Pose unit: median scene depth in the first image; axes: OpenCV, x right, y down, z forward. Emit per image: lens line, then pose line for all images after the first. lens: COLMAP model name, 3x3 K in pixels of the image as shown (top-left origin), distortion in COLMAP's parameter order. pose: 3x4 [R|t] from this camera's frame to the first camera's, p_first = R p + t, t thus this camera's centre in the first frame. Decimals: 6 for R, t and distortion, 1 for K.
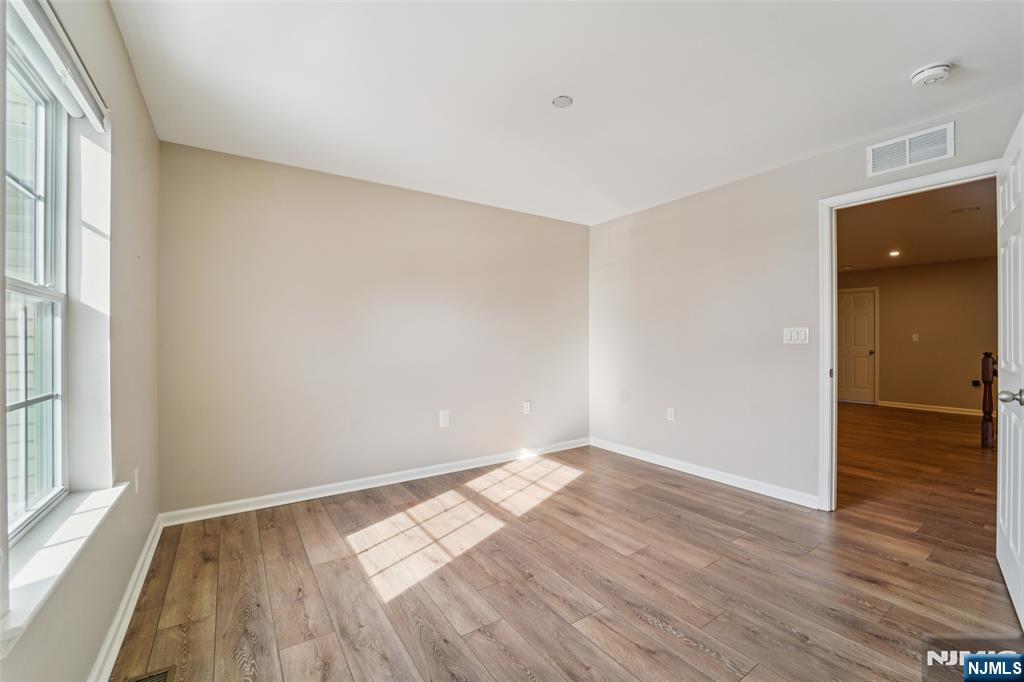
lens RADIAL K [[419.6, 0, 514.6], [0, 419.6, 340.1], [0, 0, 1]] dist [-0.020399, 0.002171]
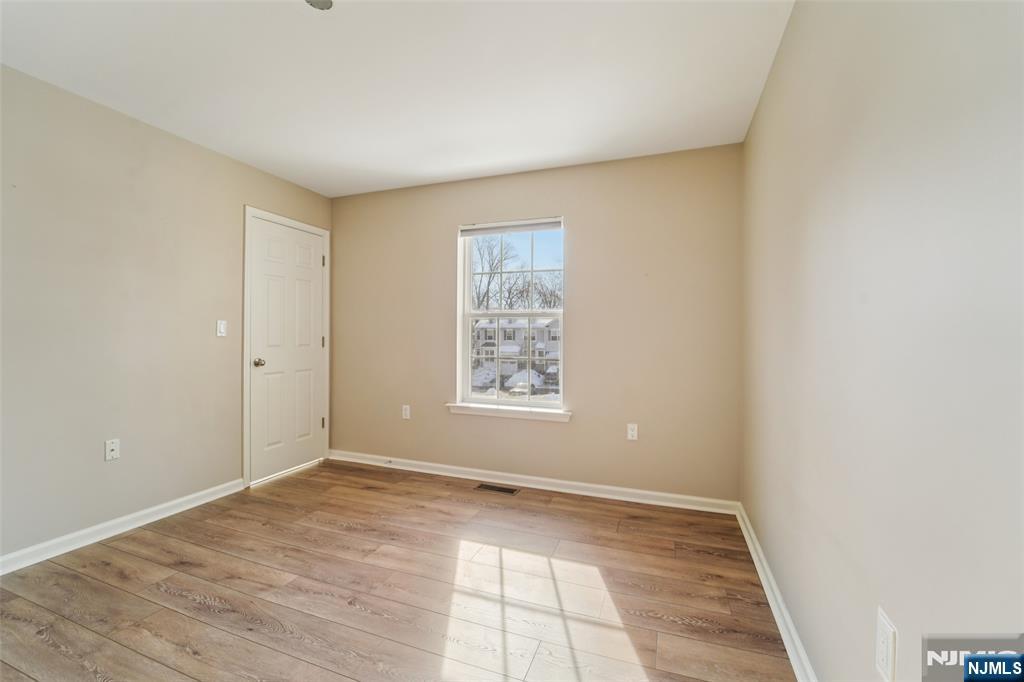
lens RADIAL K [[419.6, 0, 518.4], [0, 419.6, 337.3], [0, 0, 1]] dist [-0.020399, 0.002171]
pose [[-0.807969, 0.002247, -0.589220, 0.299376], [0.000655, 0.999996, 0.002916, 0.001877], [0.589224, 0.001970, -0.807967, 2.131586]]
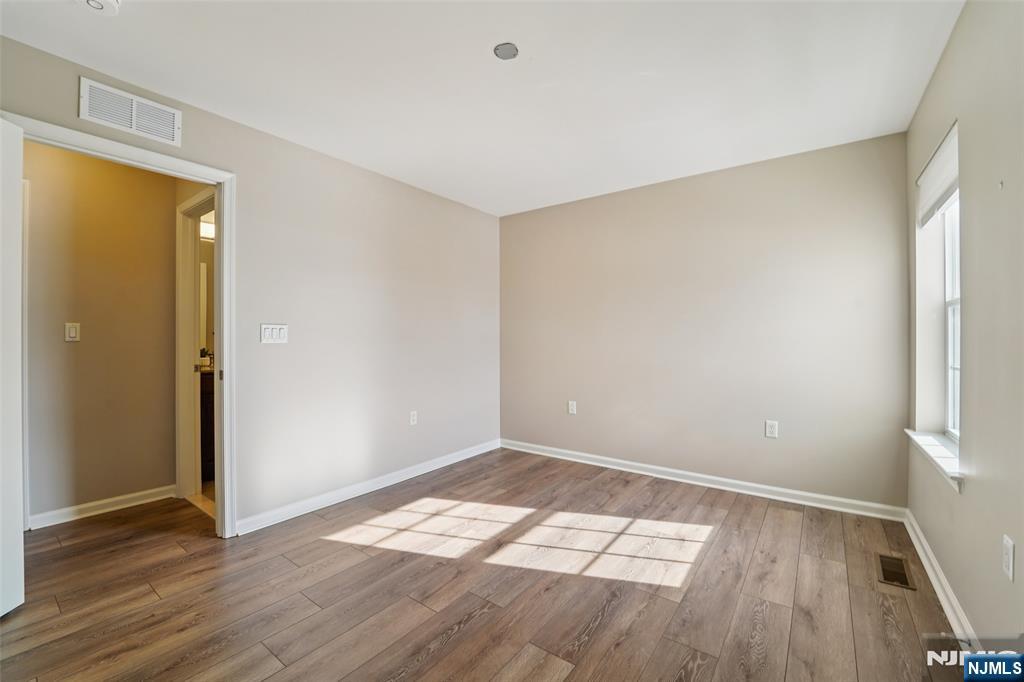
lens RADIAL K [[419.6, 0, 512.0], [0, 419.6, 339.4], [0, 0, 1]] dist [-0.020399, 0.002171]
pose [[-0.335404, 0.004529, 0.942063, -1.364742], [0.006705, 0.999975, -0.002421, 0.029772], [-0.942050, 0.005505, -0.335426, 2.075625]]
